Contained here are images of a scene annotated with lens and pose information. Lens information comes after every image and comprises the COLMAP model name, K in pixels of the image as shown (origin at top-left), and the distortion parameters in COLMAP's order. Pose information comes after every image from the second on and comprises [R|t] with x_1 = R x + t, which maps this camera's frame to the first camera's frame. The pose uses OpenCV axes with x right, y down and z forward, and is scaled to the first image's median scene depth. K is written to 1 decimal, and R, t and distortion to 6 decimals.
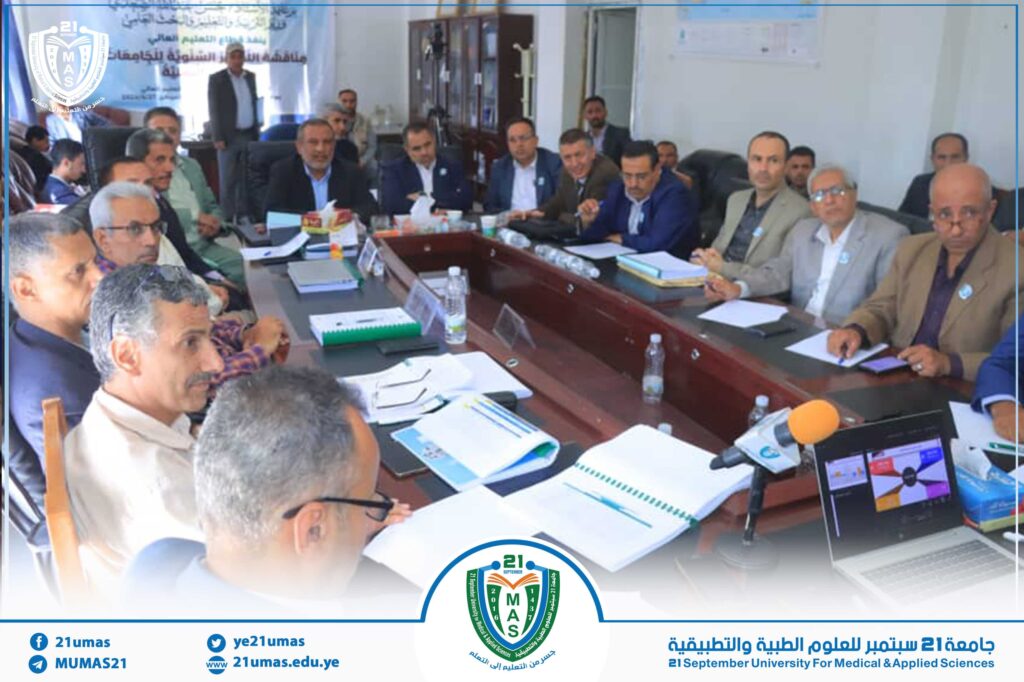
lens RADIAL K [[845.2, 0, 515.9], [0, 845.2, 317.6], [0, 0, 1]] dist [-0.183672, 0.153614]
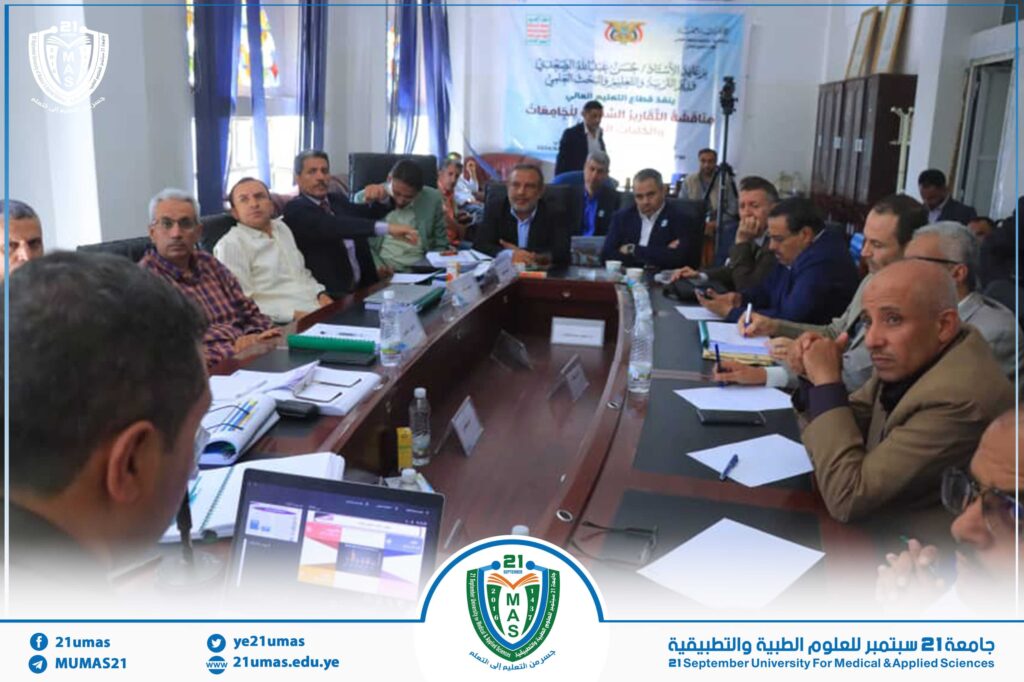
lens RADIAL K [[838.8, 0, 512.0], [0, 838.8, 341.0], [0, 0, 1]] dist [-0.184901, 0.151071]
pose [[0.816549, 0.146722, -0.558318, 0.265532], [-0.175621, 0.984456, 0.001861, -0.011793], [0.549913, 0.096533, 0.829625, 0.102658]]
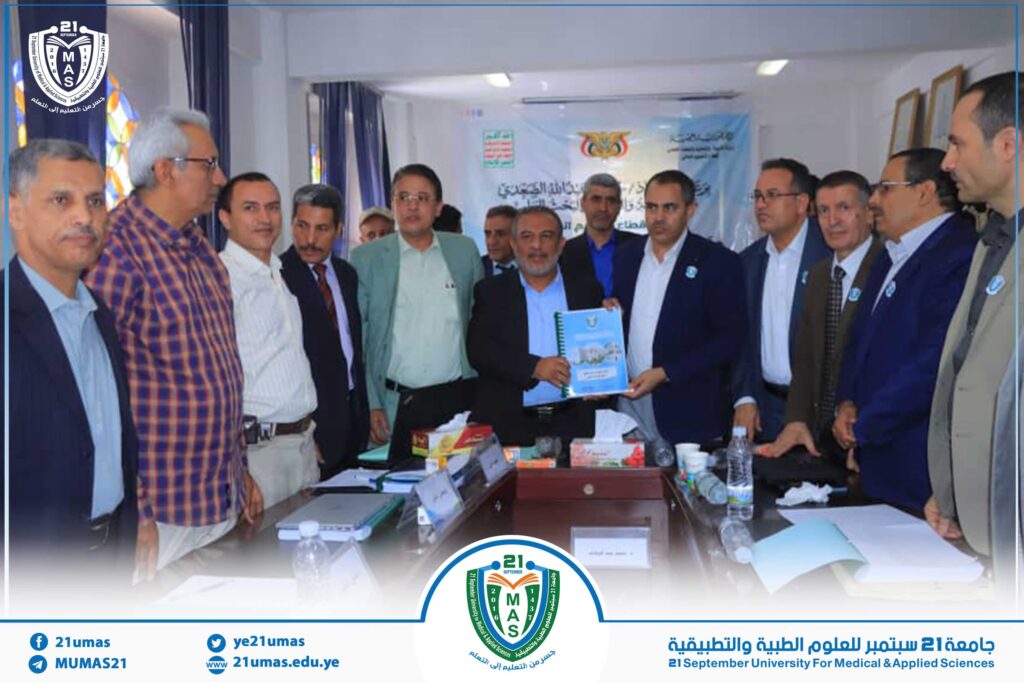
lens RADIAL K [[997.4, 0, 512.7], [0, 997.4, 308.9], [0, 0, 1]] dist [-0.151758, 0.286146]
pose [[0.841557, -0.026827, -0.539502, 0.176473], [-0.109724, 0.969454, -0.219362, -0.028672], [0.528907, 0.243802, 0.812907, 0.203490]]
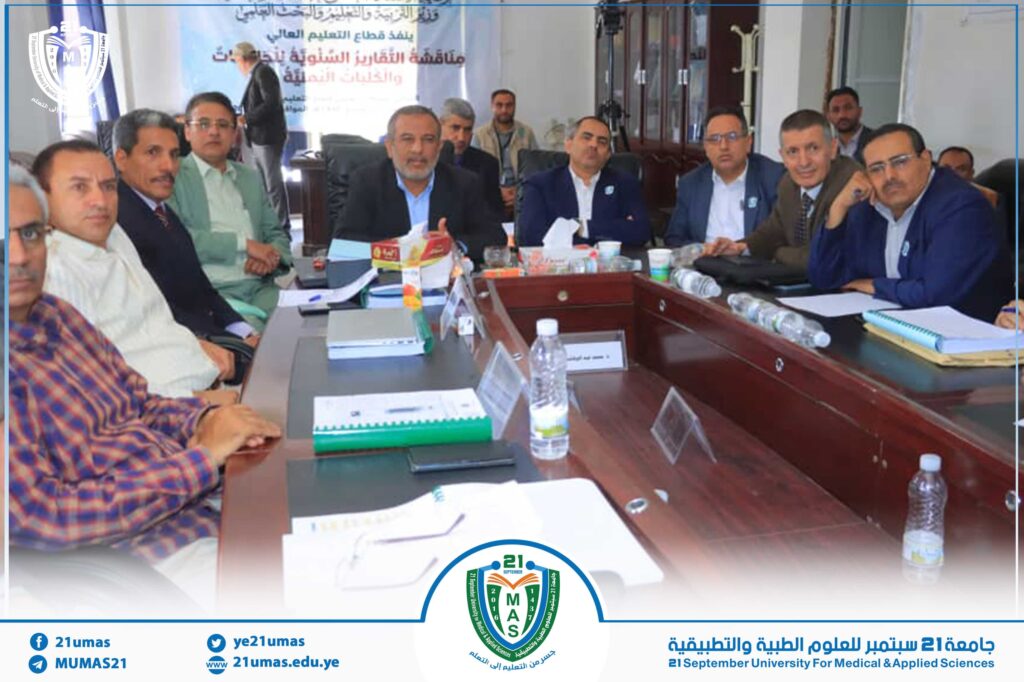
lens RADIAL K [[1036.1, 0, 512.0], [0, 1036.1, 341.0], [0, 0, 1]] dist [-0.140858, 0.296716]
pose [[0.974555, 0.025395, -0.222705, 0.023398], [-0.037075, 0.998139, -0.048420, -0.005278], [0.221060, 0.055445, 0.973683, 0.143544]]
